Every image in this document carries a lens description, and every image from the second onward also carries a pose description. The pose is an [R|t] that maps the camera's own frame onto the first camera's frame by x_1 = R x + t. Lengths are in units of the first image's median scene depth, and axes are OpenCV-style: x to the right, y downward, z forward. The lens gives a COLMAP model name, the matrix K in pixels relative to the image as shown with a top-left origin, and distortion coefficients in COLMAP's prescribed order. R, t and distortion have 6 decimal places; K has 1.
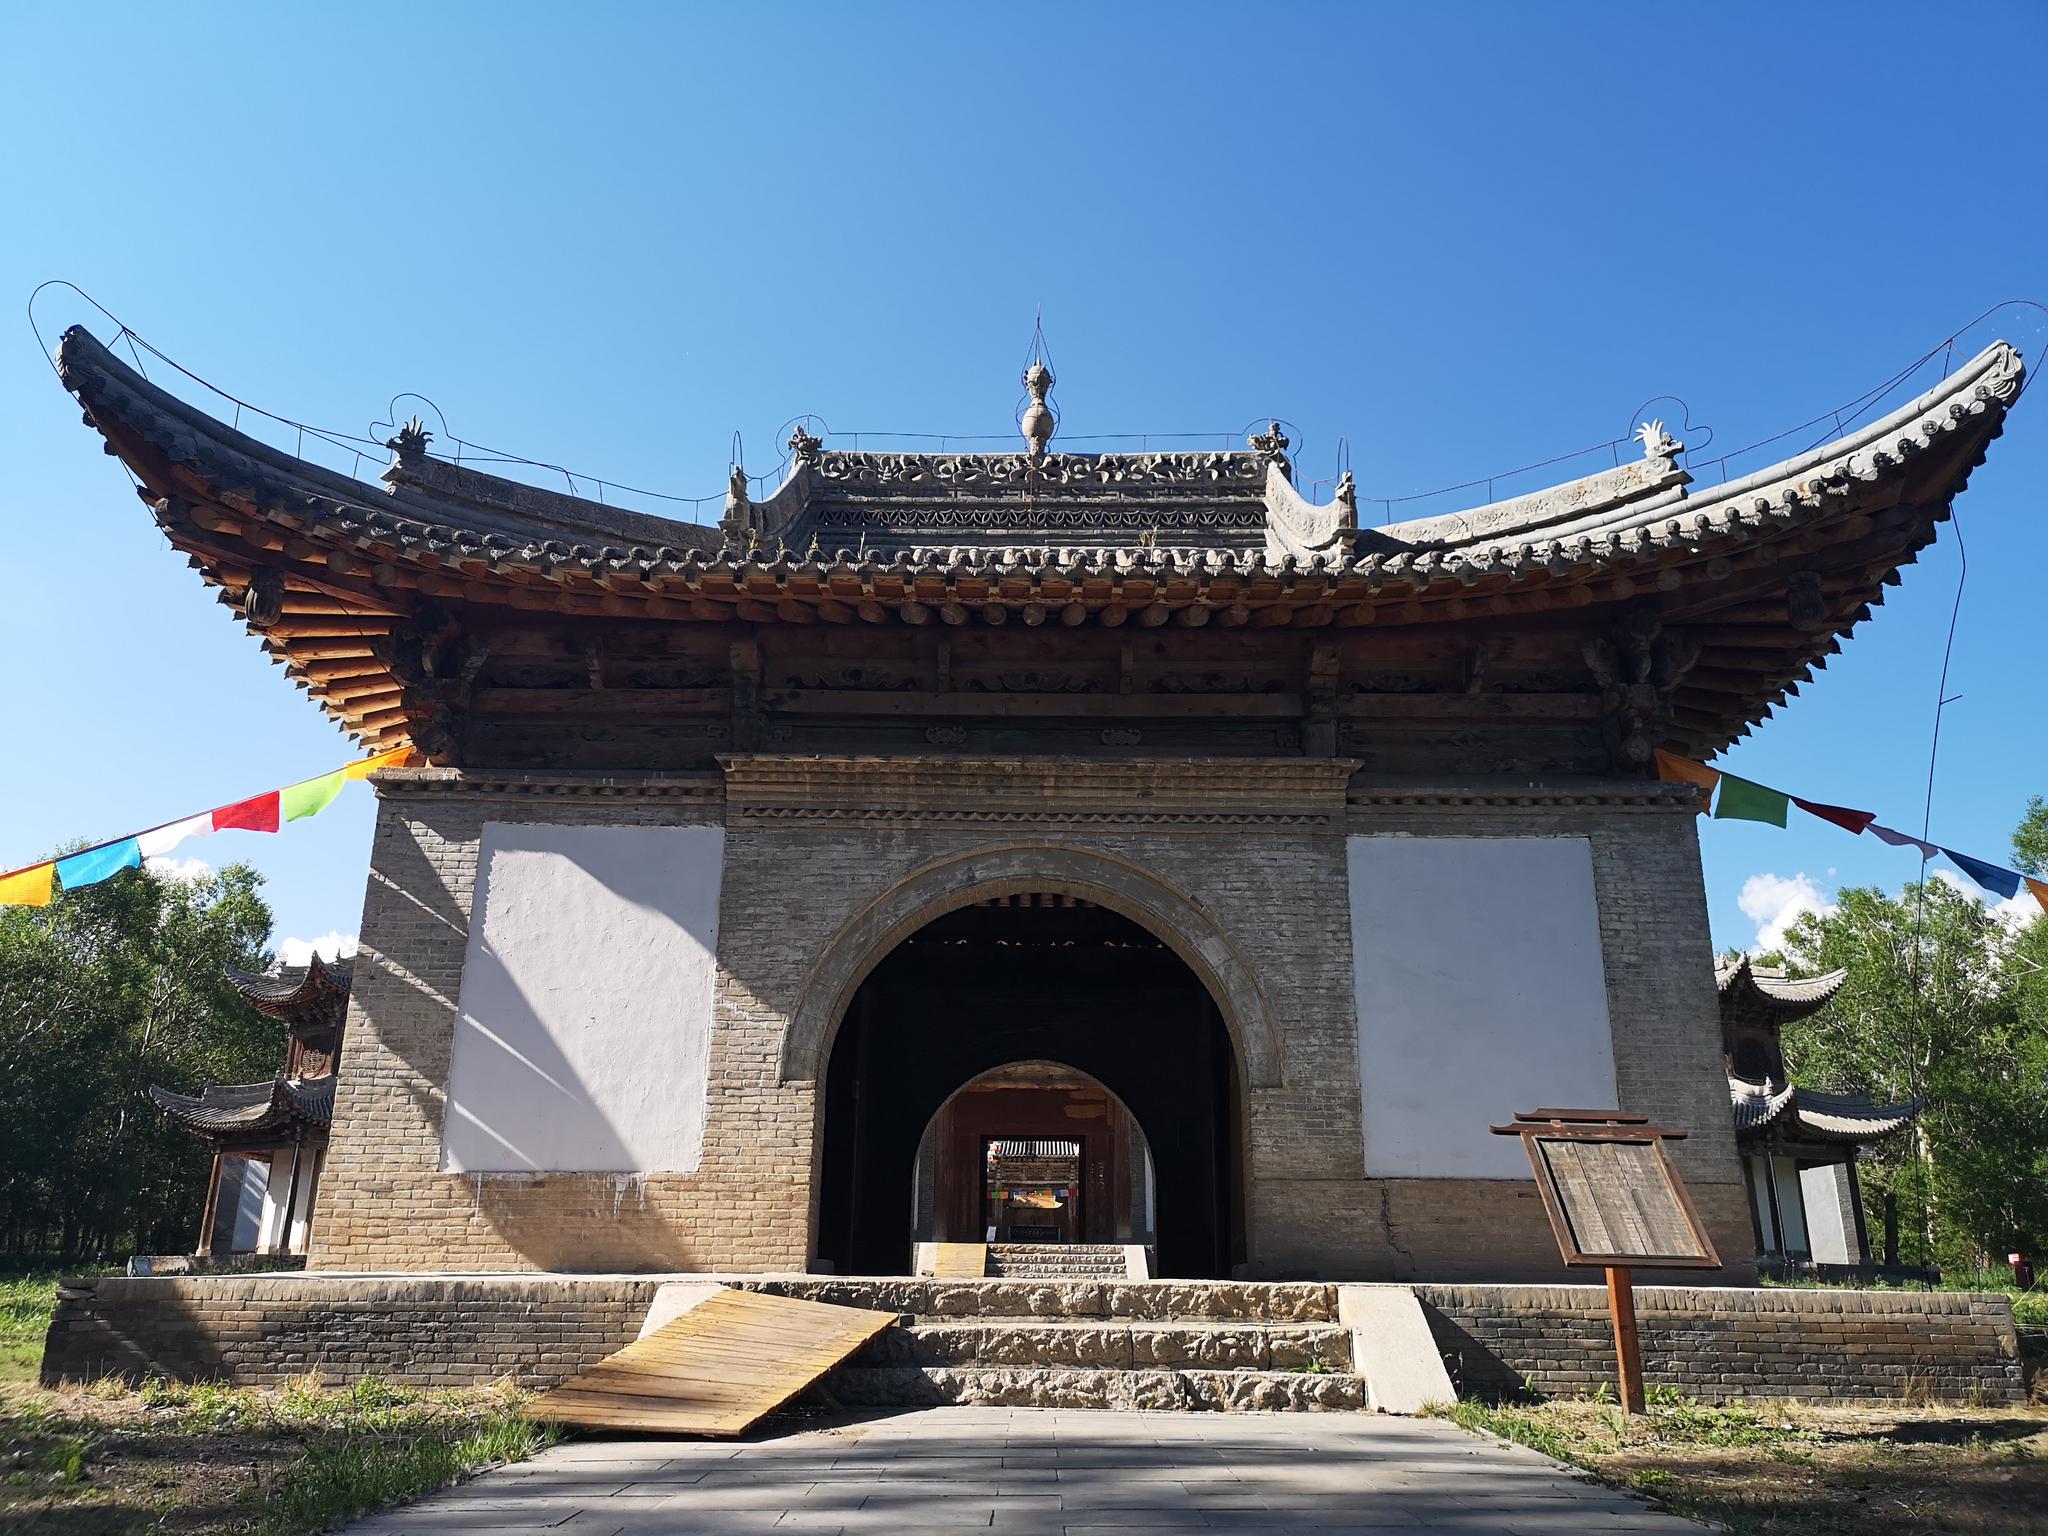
lens RADIAL K [[1523.7, 0, 1024.0], [0, 1523.7, 768.0], [0, 0, 1]] dist [0.068893, -0.060944]
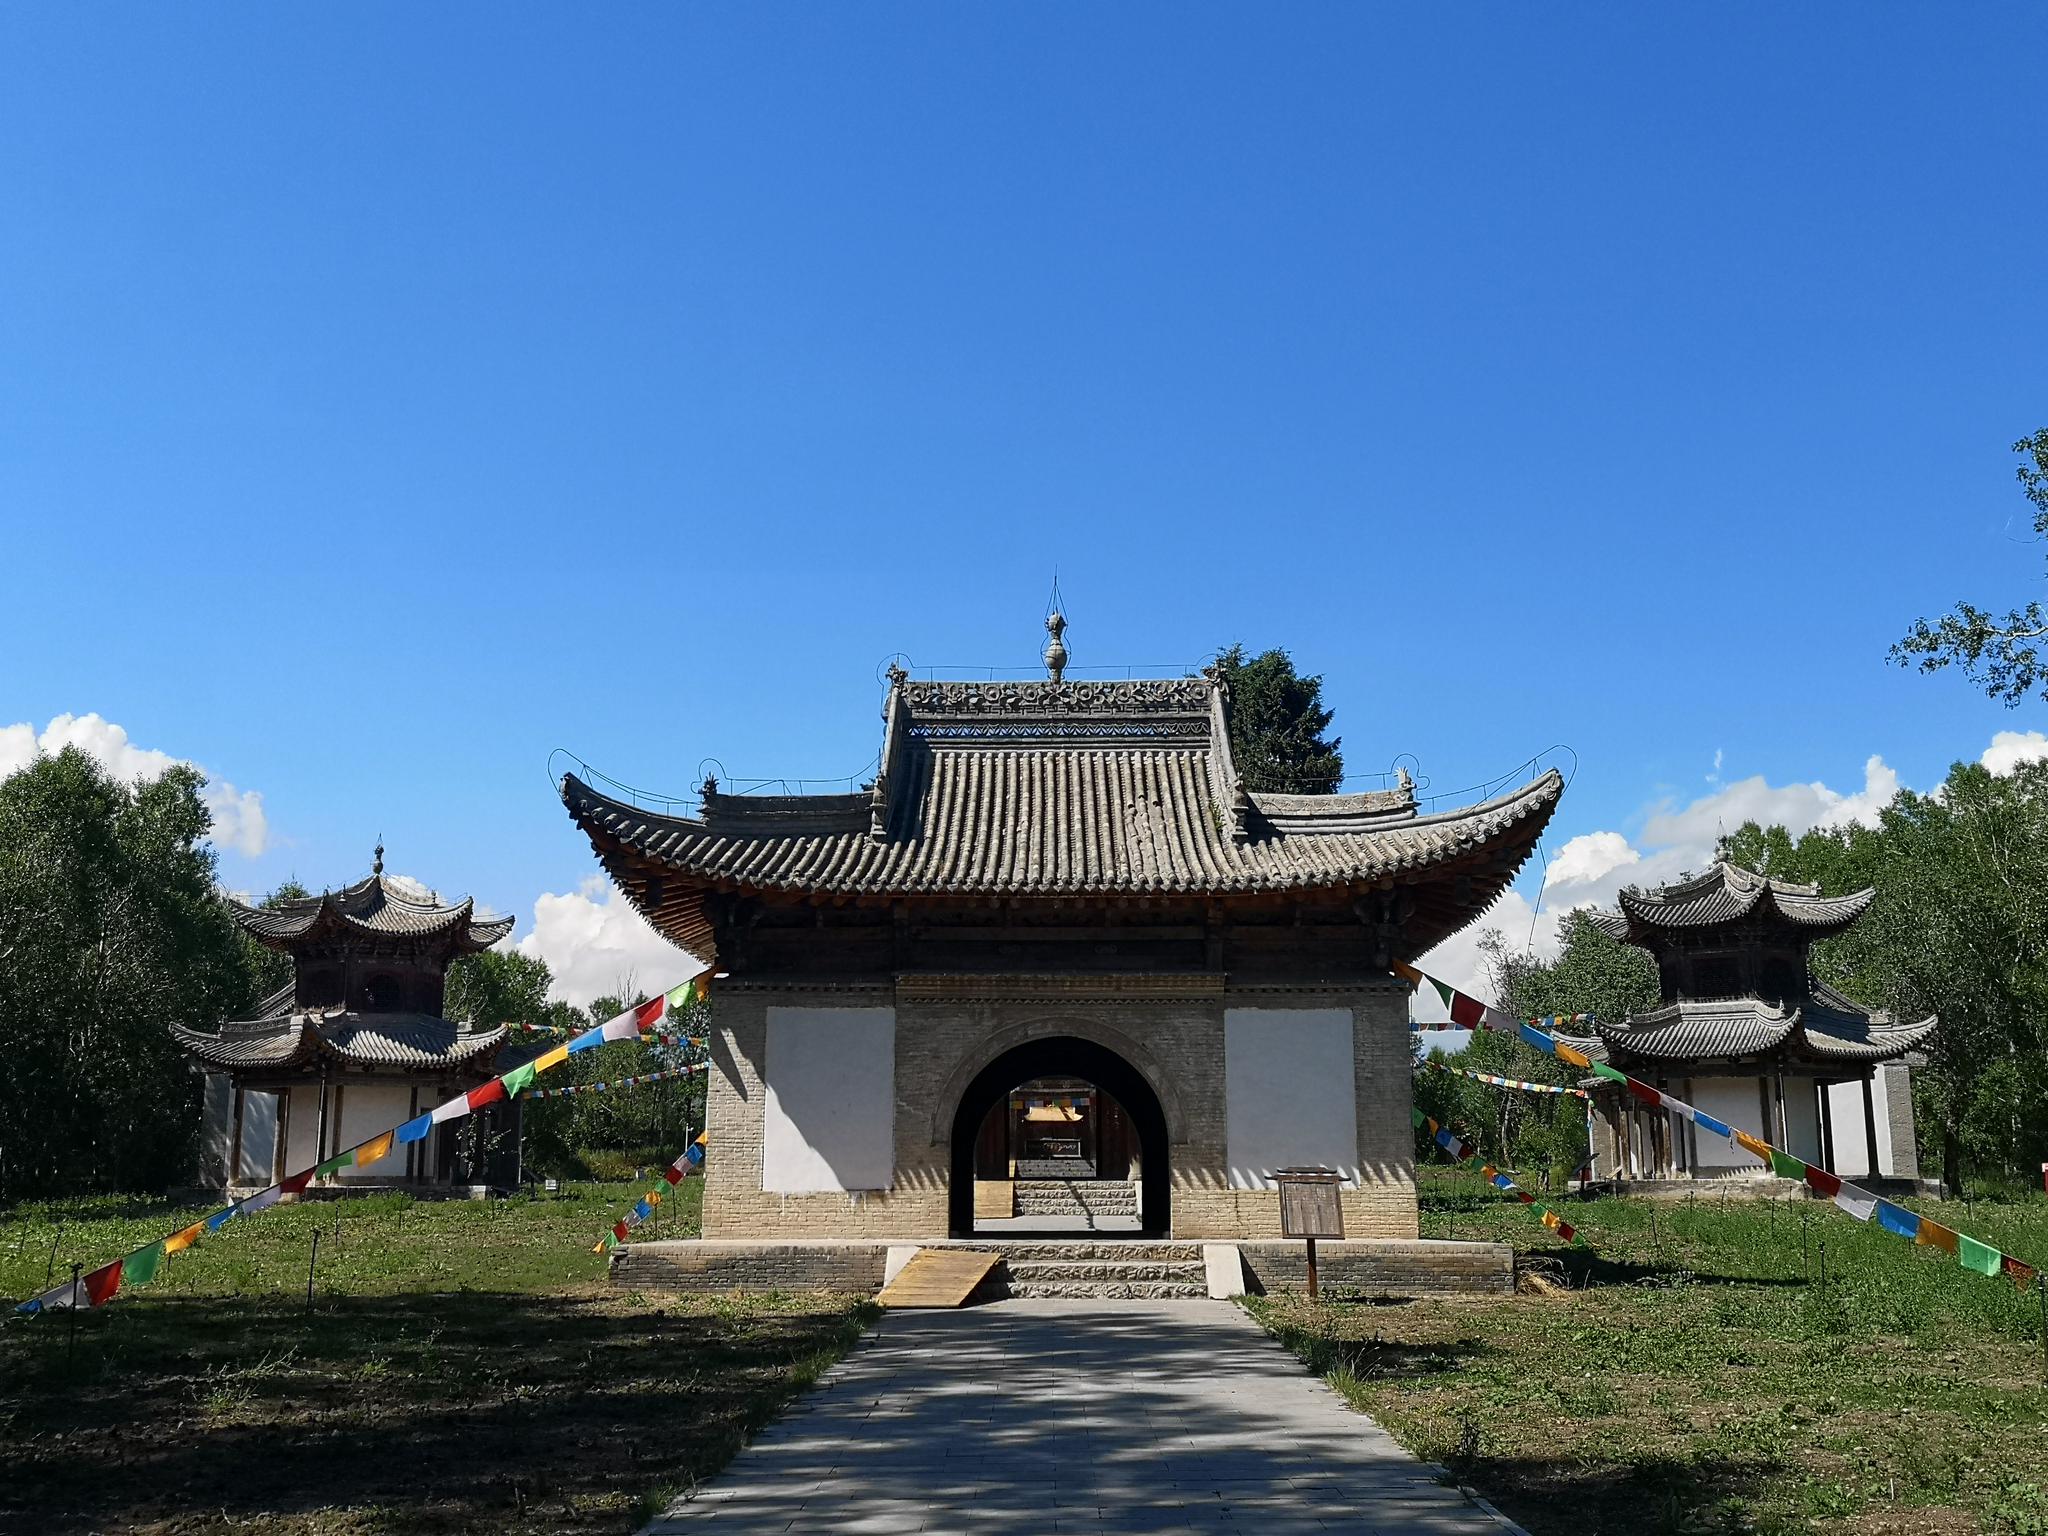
lens RADIAL K [[2016.6, 0, 1024.0], [0, 2016.6, 768.0], [0, 0, 1]] dist [0.149575, -0.462410]
pose [[0.999929, -0.011406, -0.003569, -0.024385], [0.011753, 0.992653, 0.120428, -0.557395], [0.002169, -0.120461, 0.992716, -1.449953]]
